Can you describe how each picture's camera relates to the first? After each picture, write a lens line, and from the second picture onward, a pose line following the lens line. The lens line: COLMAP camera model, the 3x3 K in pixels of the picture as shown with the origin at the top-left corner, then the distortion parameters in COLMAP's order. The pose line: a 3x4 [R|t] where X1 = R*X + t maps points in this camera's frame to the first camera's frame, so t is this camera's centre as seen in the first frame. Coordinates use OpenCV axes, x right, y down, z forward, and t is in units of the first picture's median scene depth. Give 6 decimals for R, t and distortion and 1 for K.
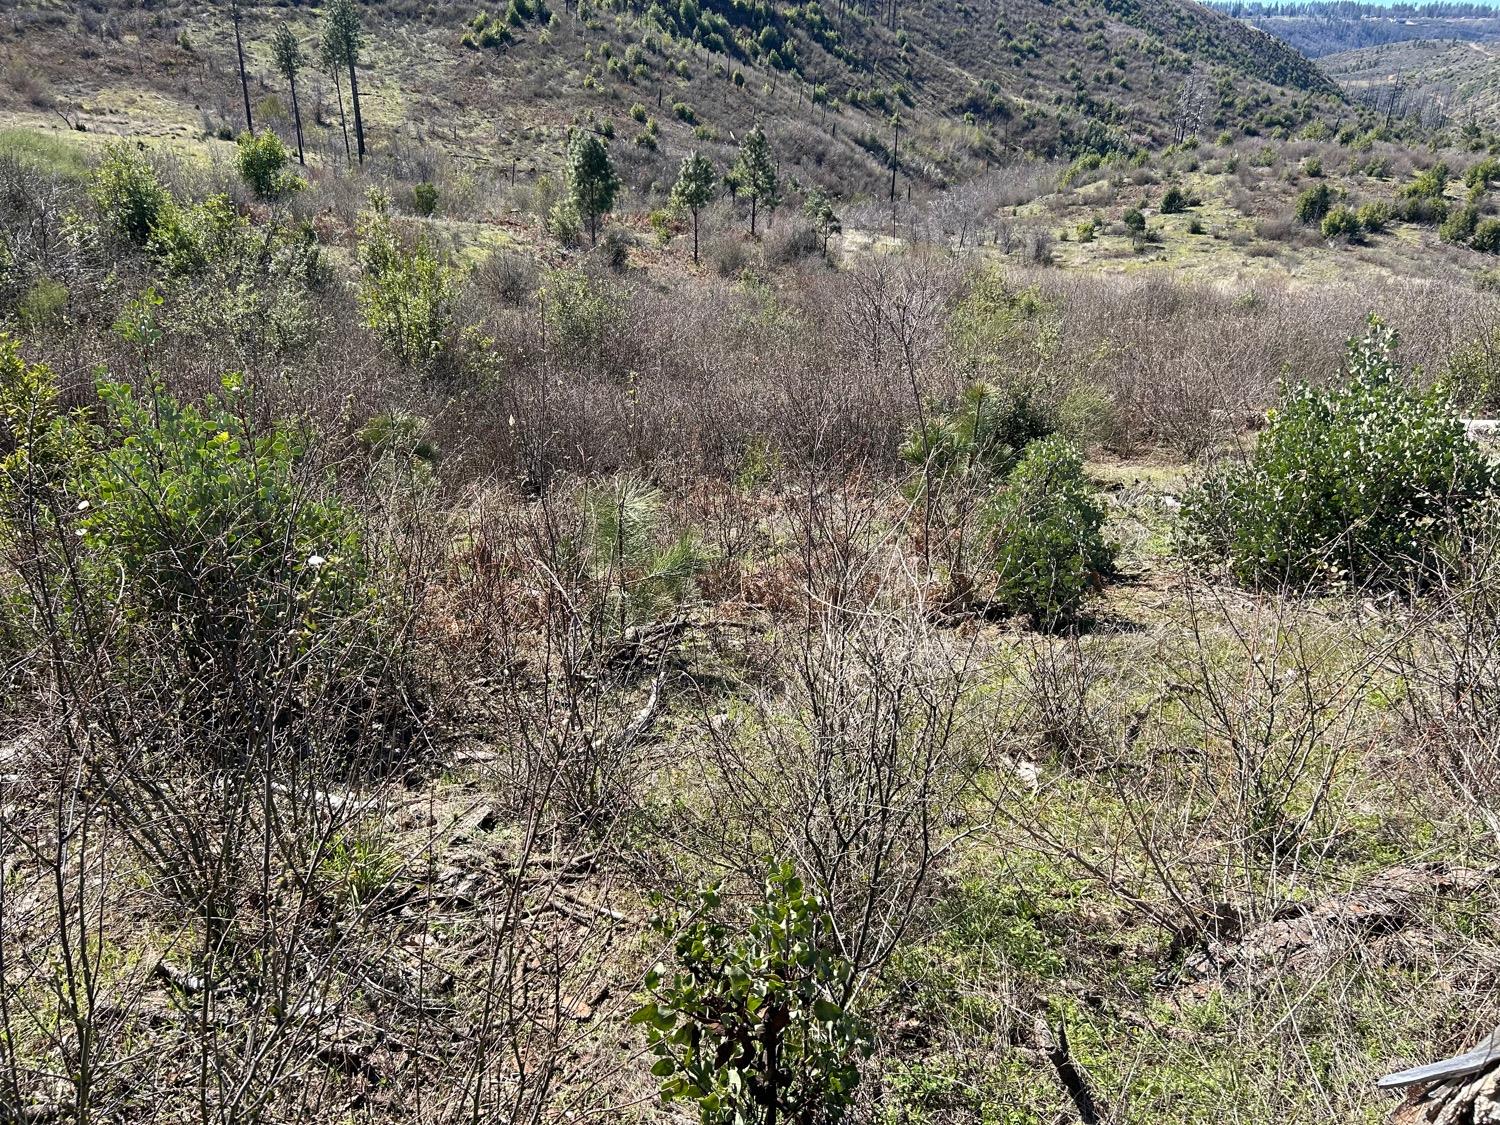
lens RADIAL K [[1123.1, 0, 761.3], [0, 1123.1, 566.1], [0, 0, 1]] dist [0.058173, -0.067126]
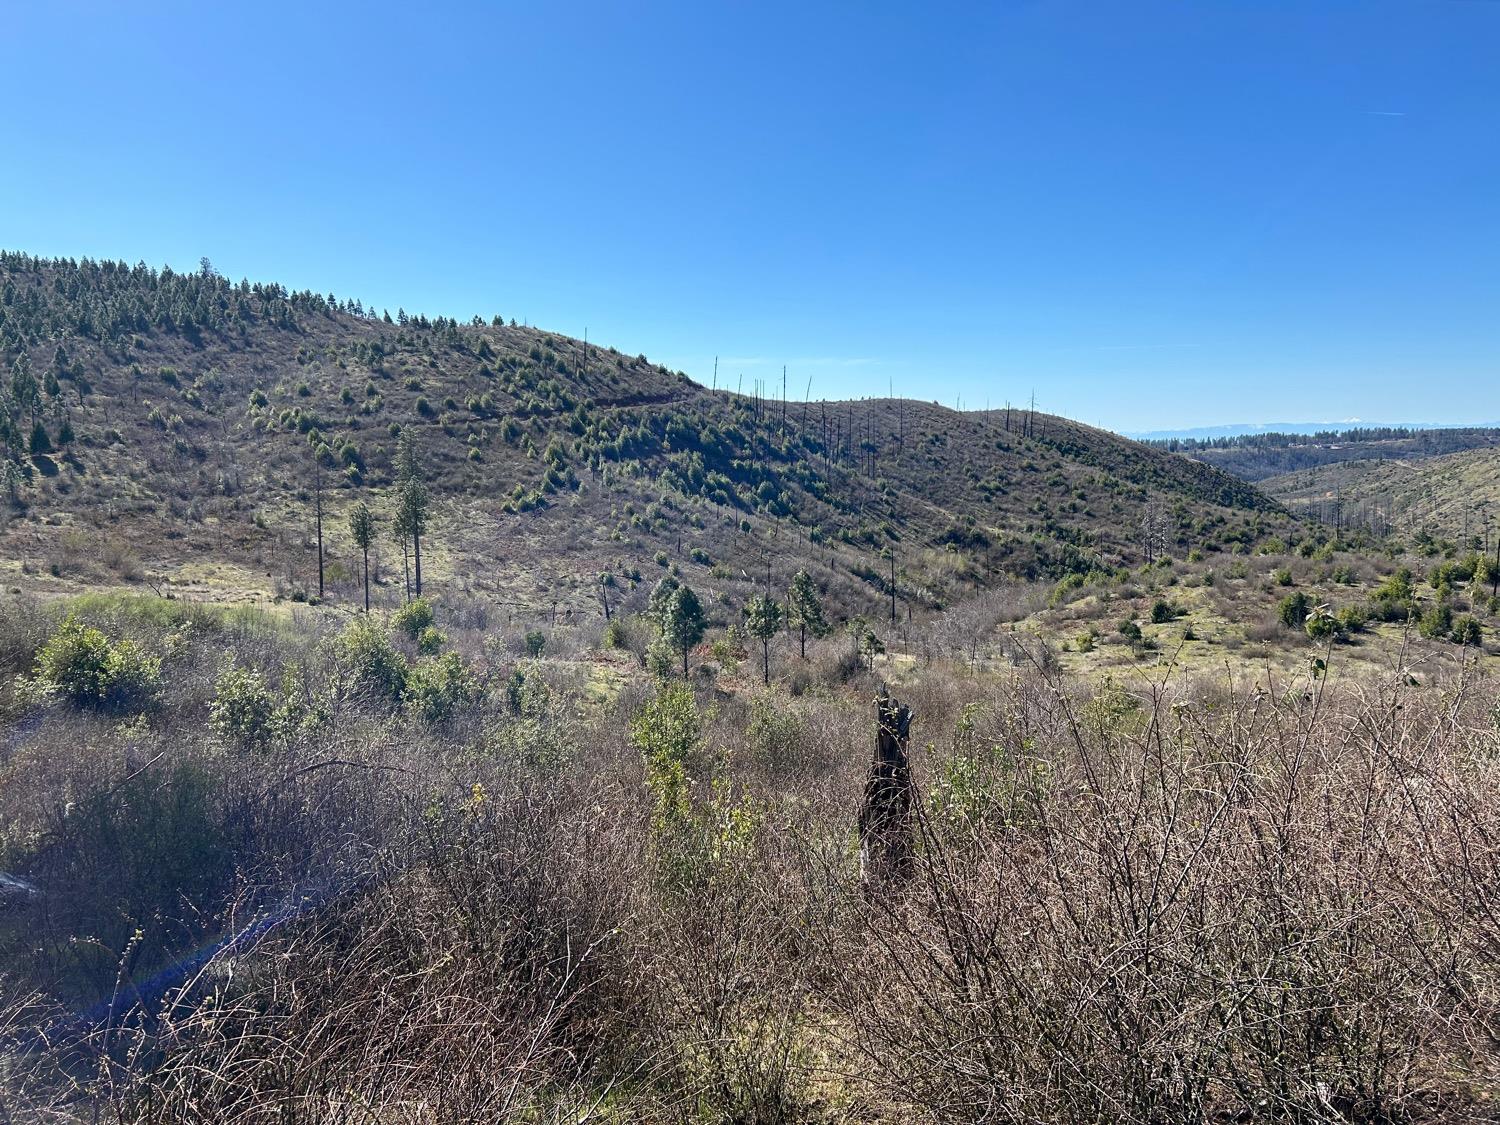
lens RADIAL K [[1123.1, 0, 740.9], [0, 1123.1, 573.2], [0, 0, 1]] dist [0.058173, -0.067126]
pose [[0.998823, -0.047829, -0.008024, -0.021453], [0.041921, 0.934682, -0.353005, 0.006132], [0.024384, 0.352253, 0.935587, -0.025950]]
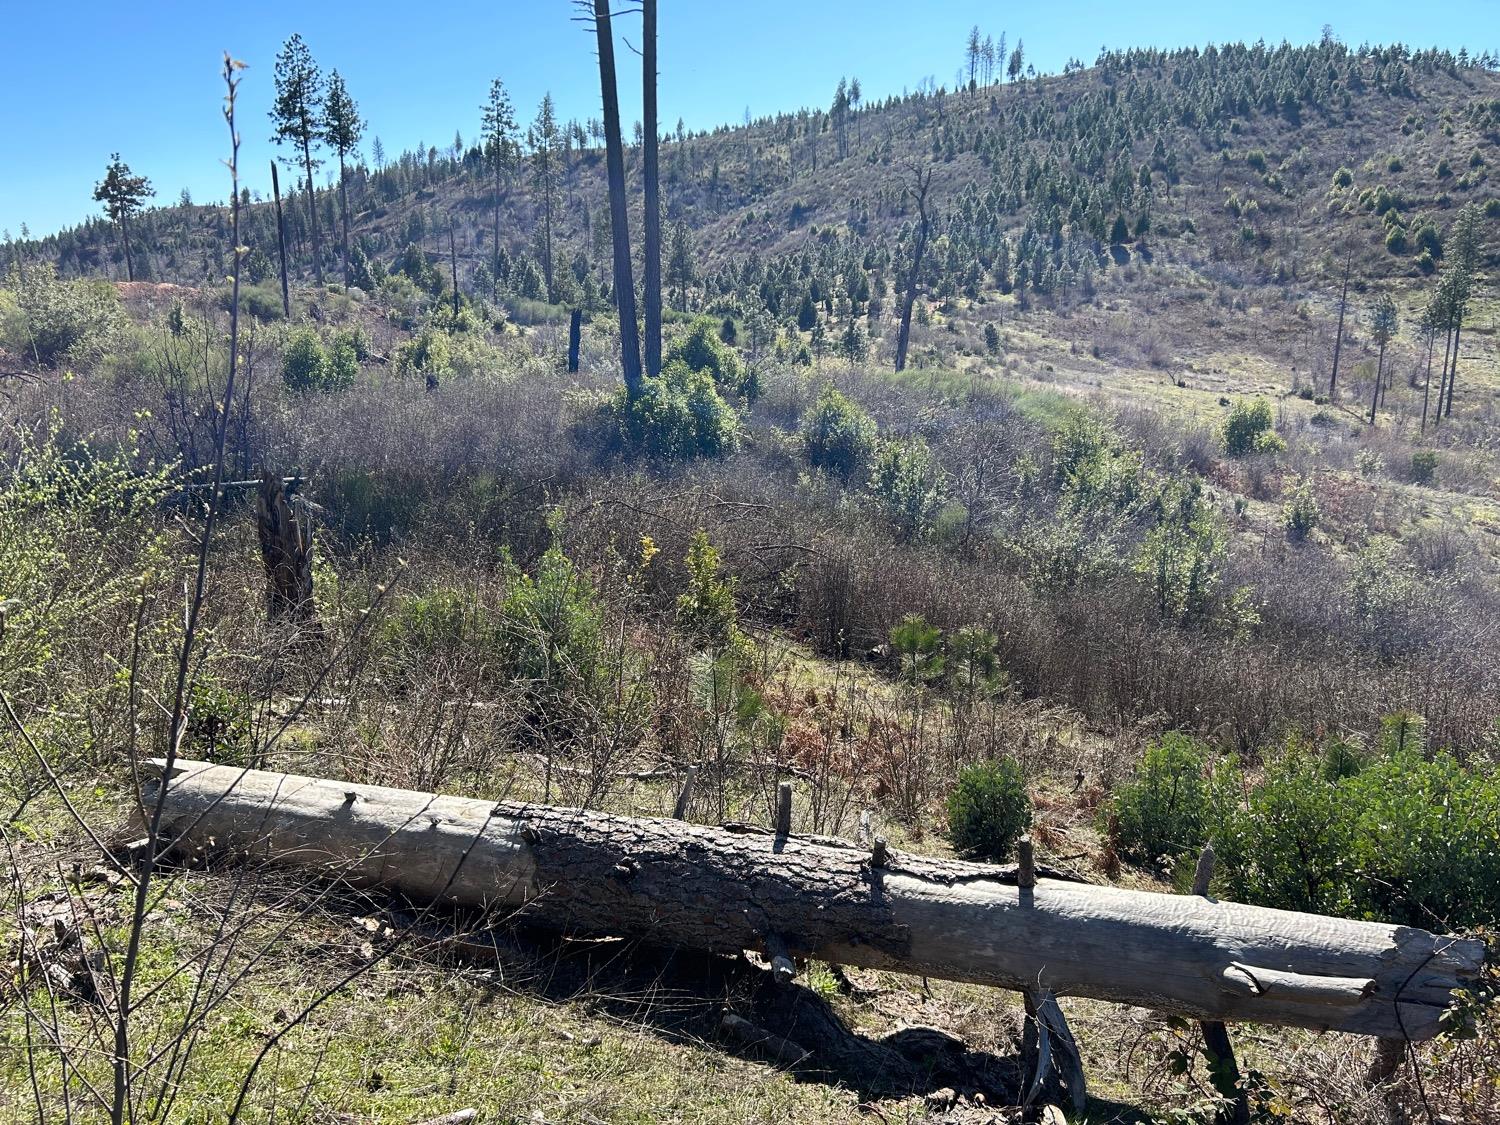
lens RADIAL K [[1123.1, 0, 763.3], [0, 1123.1, 556.0], [0, 0, 1]] dist [0.058173, -0.067126]
pose [[0.630897, 0.146096, -0.761988, 0.028624], [-0.306842, 0.949026, -0.072097, -0.002813], [0.712613, 0.279296, 0.643566, -0.001169]]
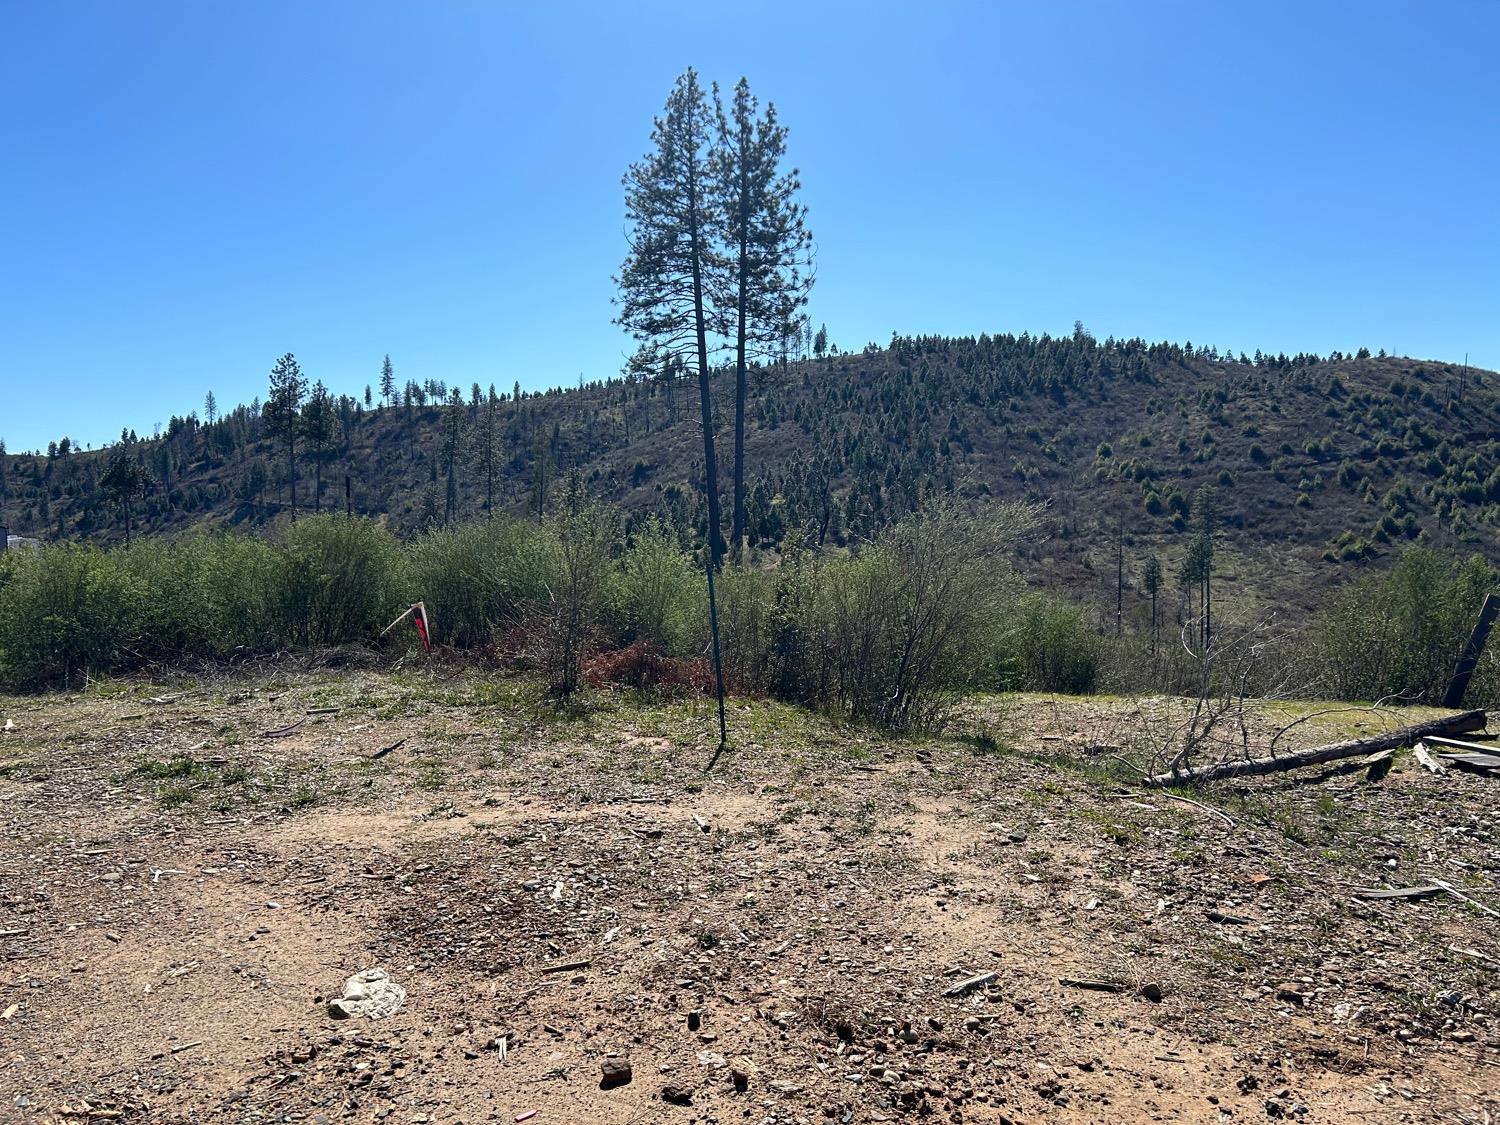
lens RADIAL K [[1123.1, 0, 740.8], [0, 1123.1, 572.3], [0, 0, 1]] dist [0.058173, -0.067126]
pose [[0.737269, -0.008871, -0.675541, 0.073772], [-0.259896, 0.919242, -0.295716, 0.034000], [0.623609, 0.393593, 0.675423, -0.114226]]
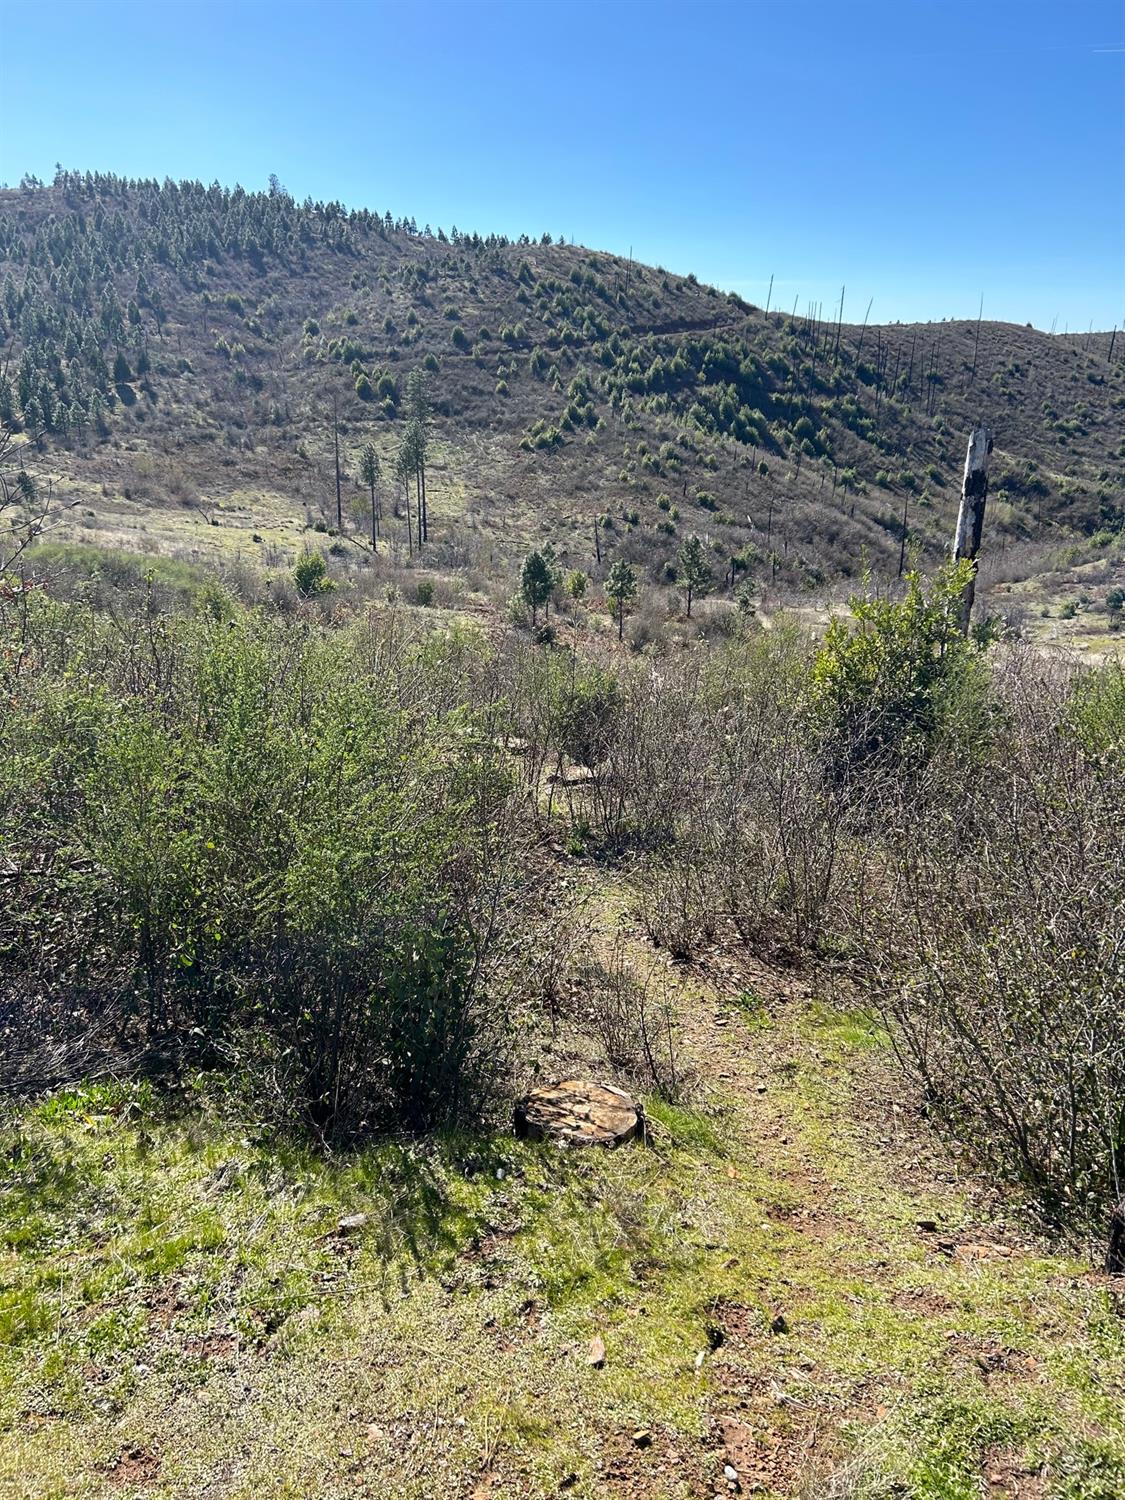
lens RADIAL K [[1123.1, 0, 547.2], [0, 1123.1, 749.9], [0, 0, 1]] dist [0.058173, -0.067126]
pose [[0.971987, 0.040135, -0.231581, 0.049959], [-0.074531, 0.987093, -0.141749, 0.013599], [0.222903, 0.155038, 0.962433, -0.073182]]
